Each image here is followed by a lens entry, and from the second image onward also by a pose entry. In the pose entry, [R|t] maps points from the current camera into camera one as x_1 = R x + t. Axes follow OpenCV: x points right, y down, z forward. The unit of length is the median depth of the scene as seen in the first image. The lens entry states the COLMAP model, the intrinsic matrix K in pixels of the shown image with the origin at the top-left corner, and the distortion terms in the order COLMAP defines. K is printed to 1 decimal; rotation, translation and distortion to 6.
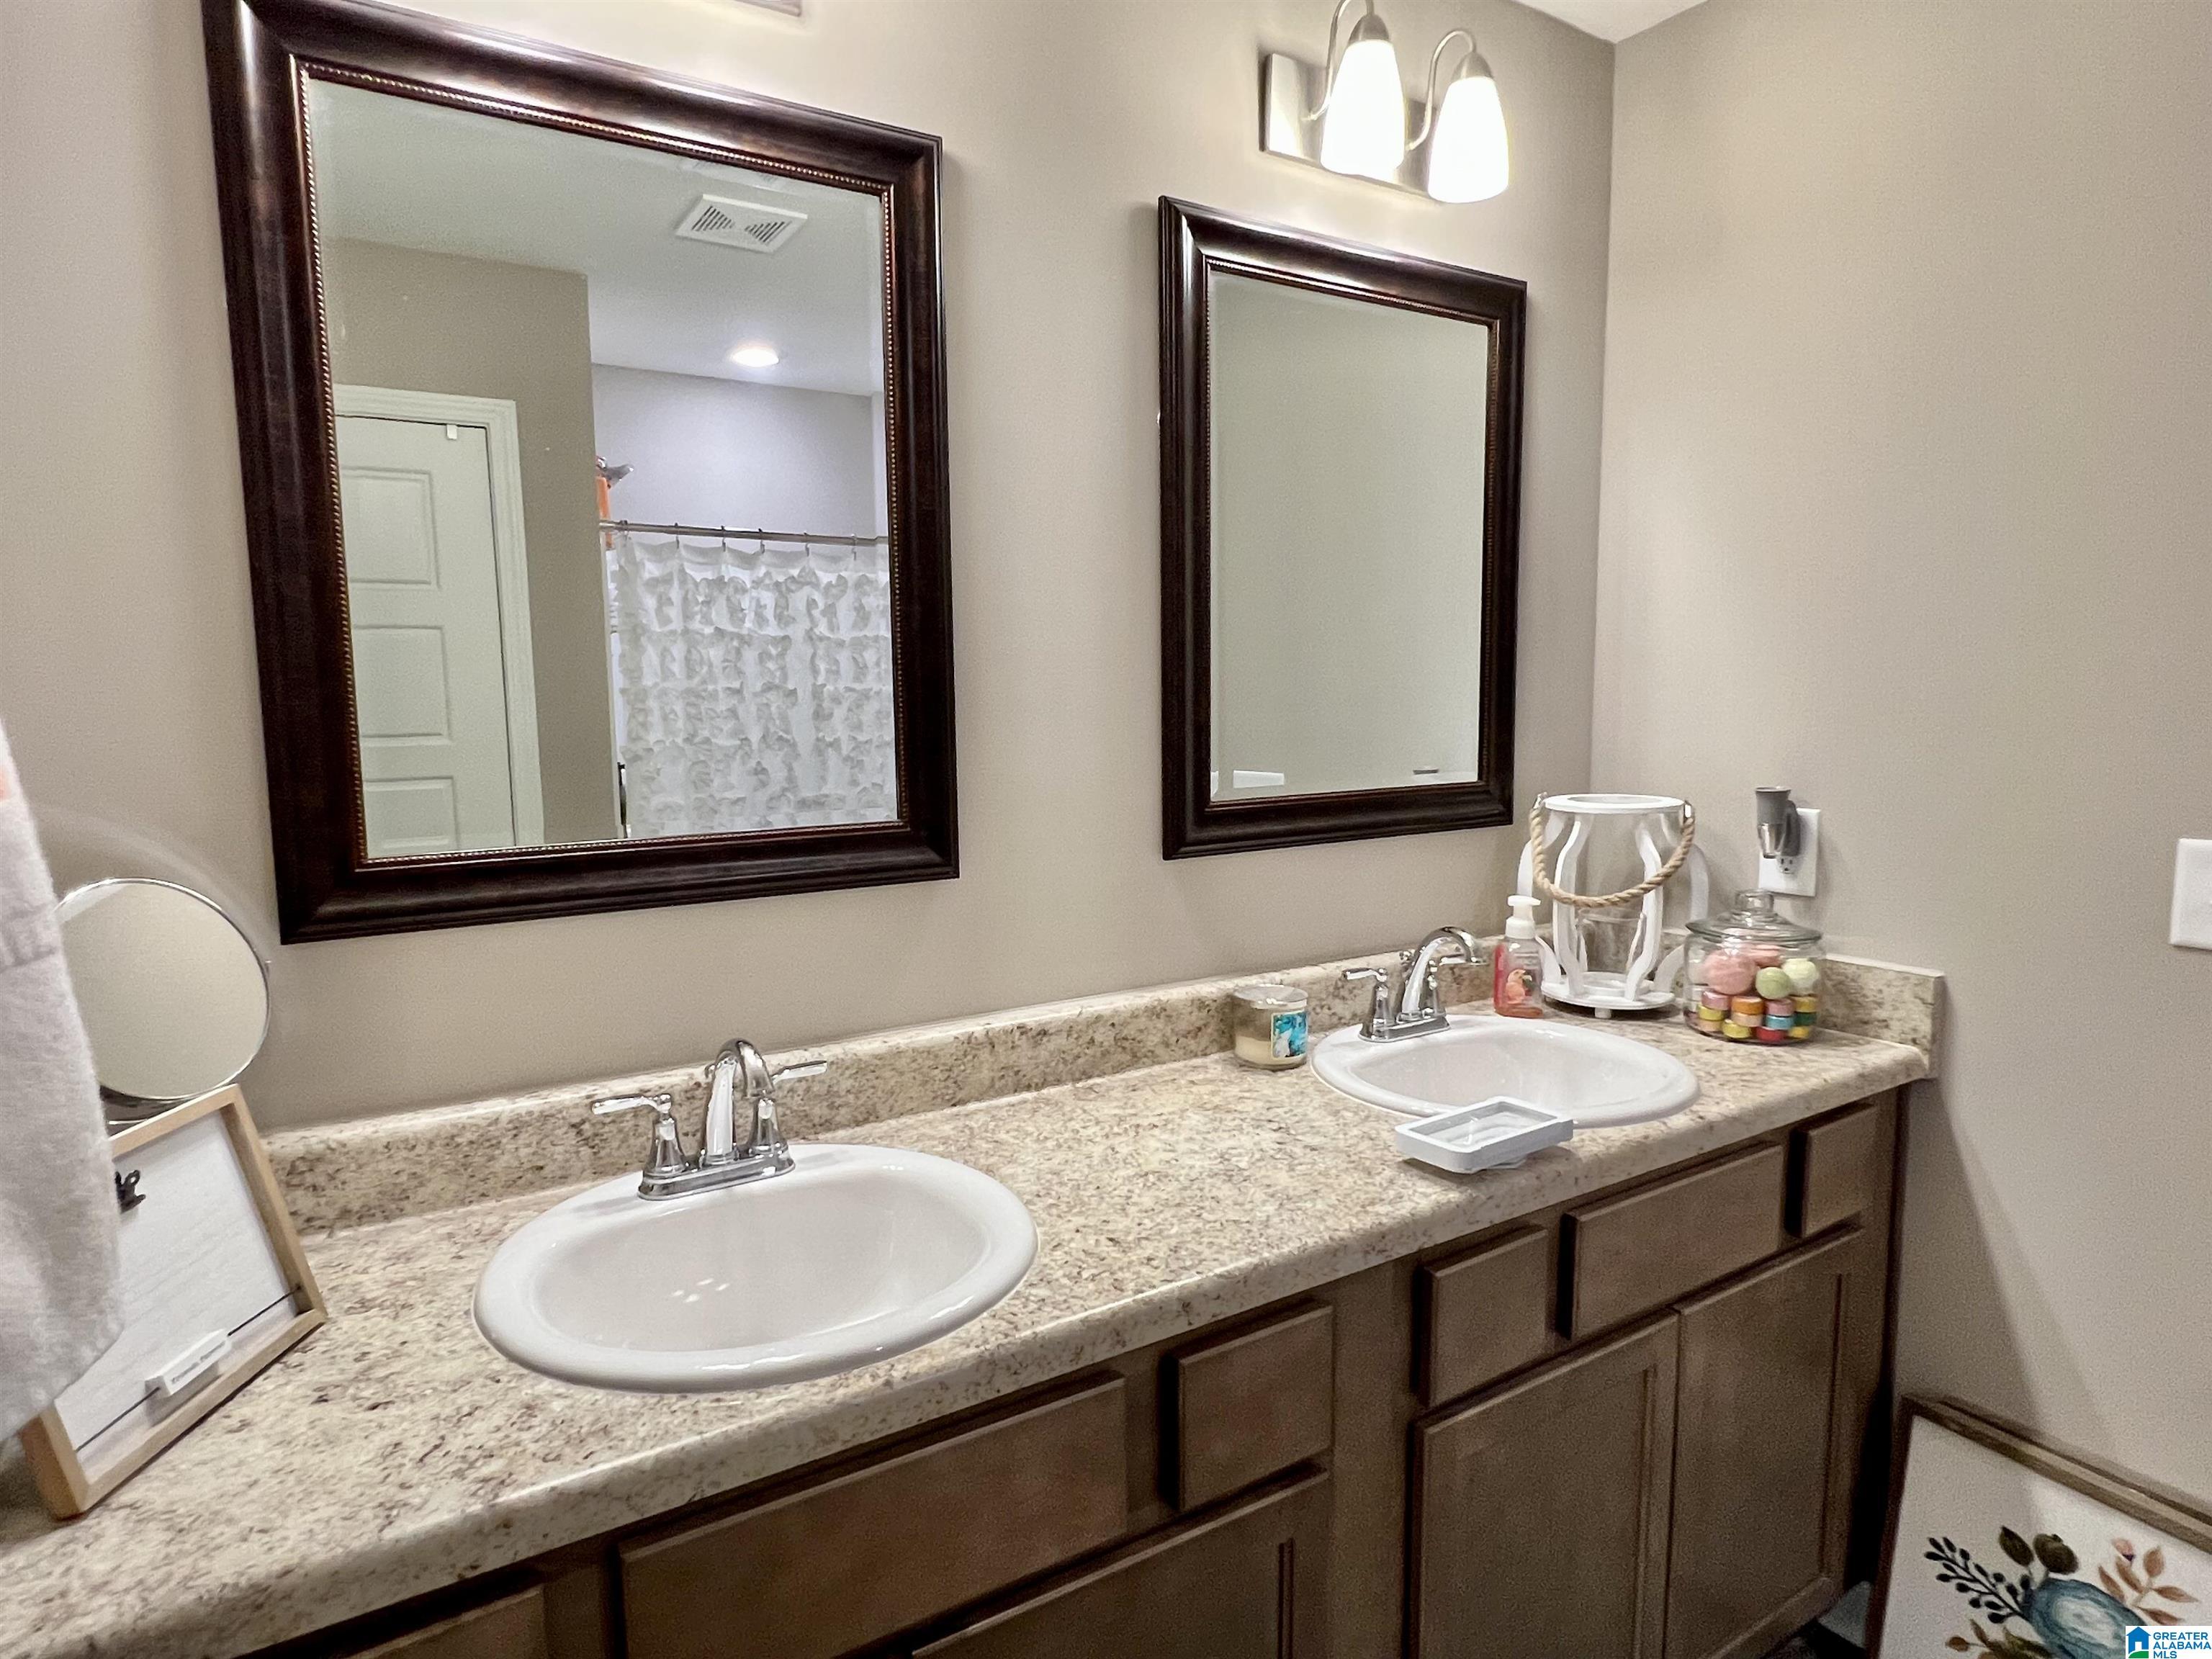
lens RADIAL K [[1273.6, 0, 1093.9], [0, 1273.6, 847.1], [0, 0, 1]] dist [-0.003695, -0.001457]
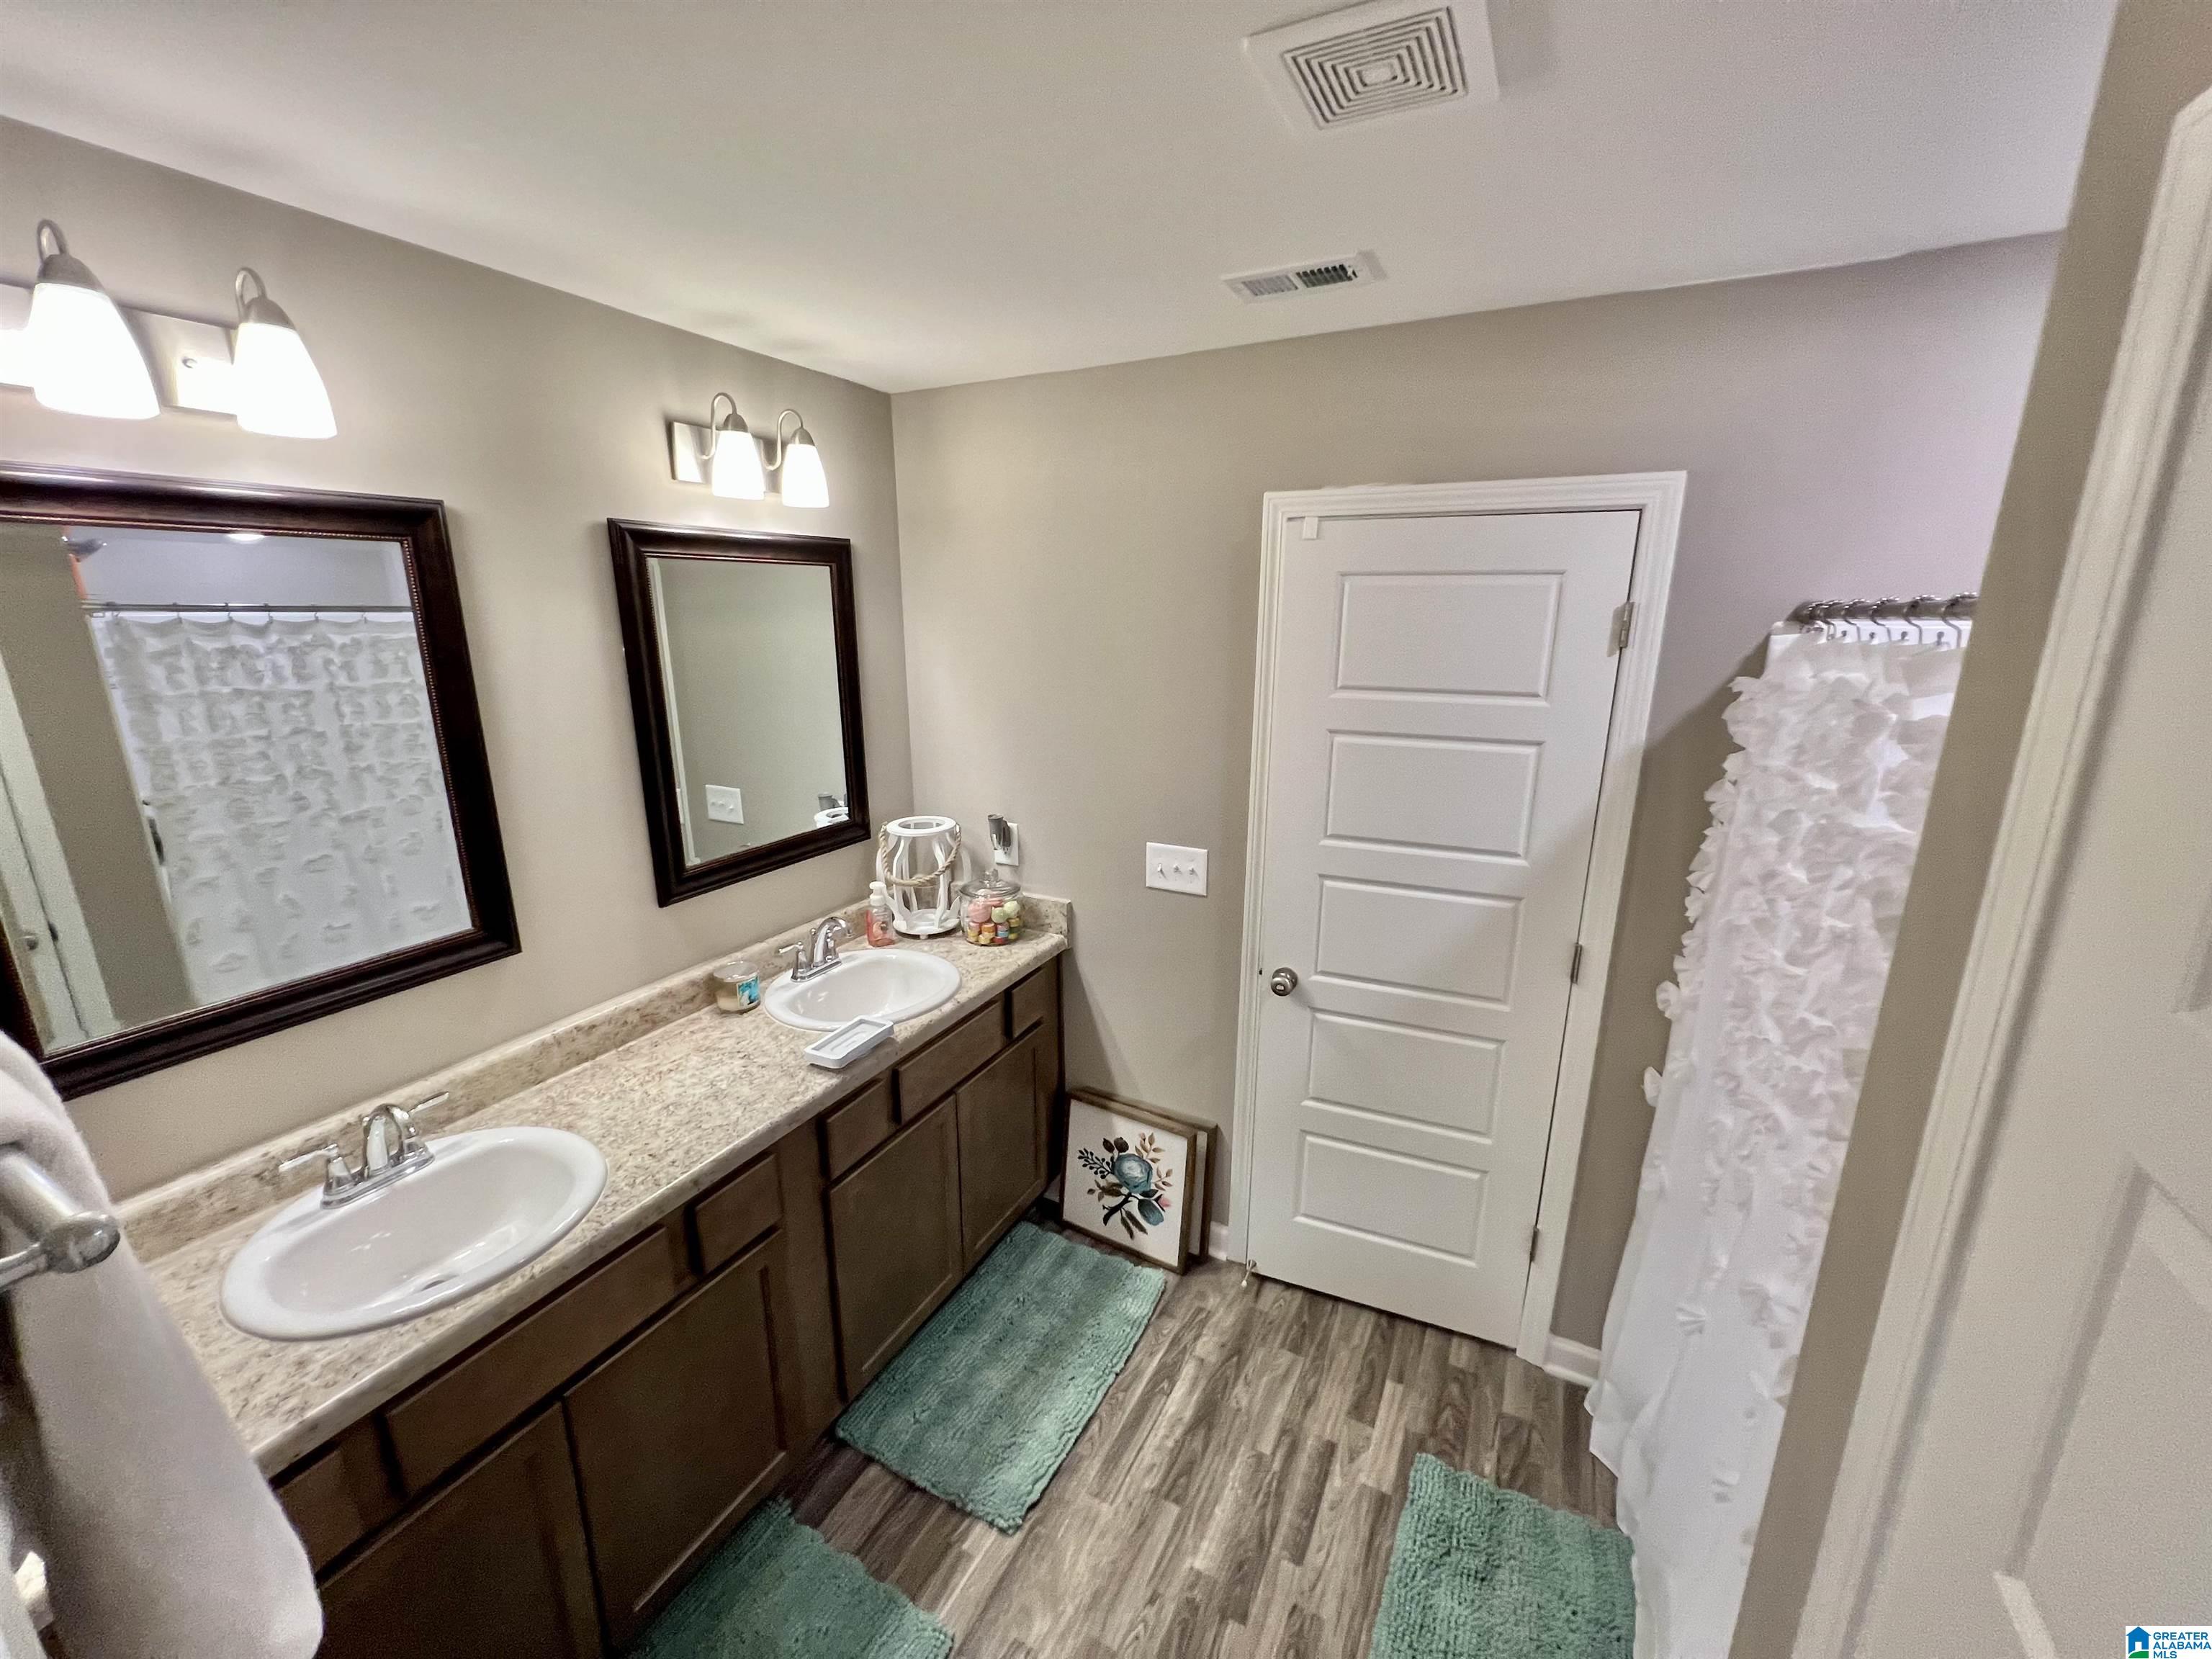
lens RADIAL K [[877.0, 0, 1108.4], [0, 877.0, 828.5], [0, 0, 1]] dist [-0.007959, 0.000917]
pose [[0.866418, -0.111968, 0.486603, 0.018451], [0.049354, 0.988965, 0.139685, -0.240707], [-0.496873, -0.097010, 0.862384, -0.316333]]
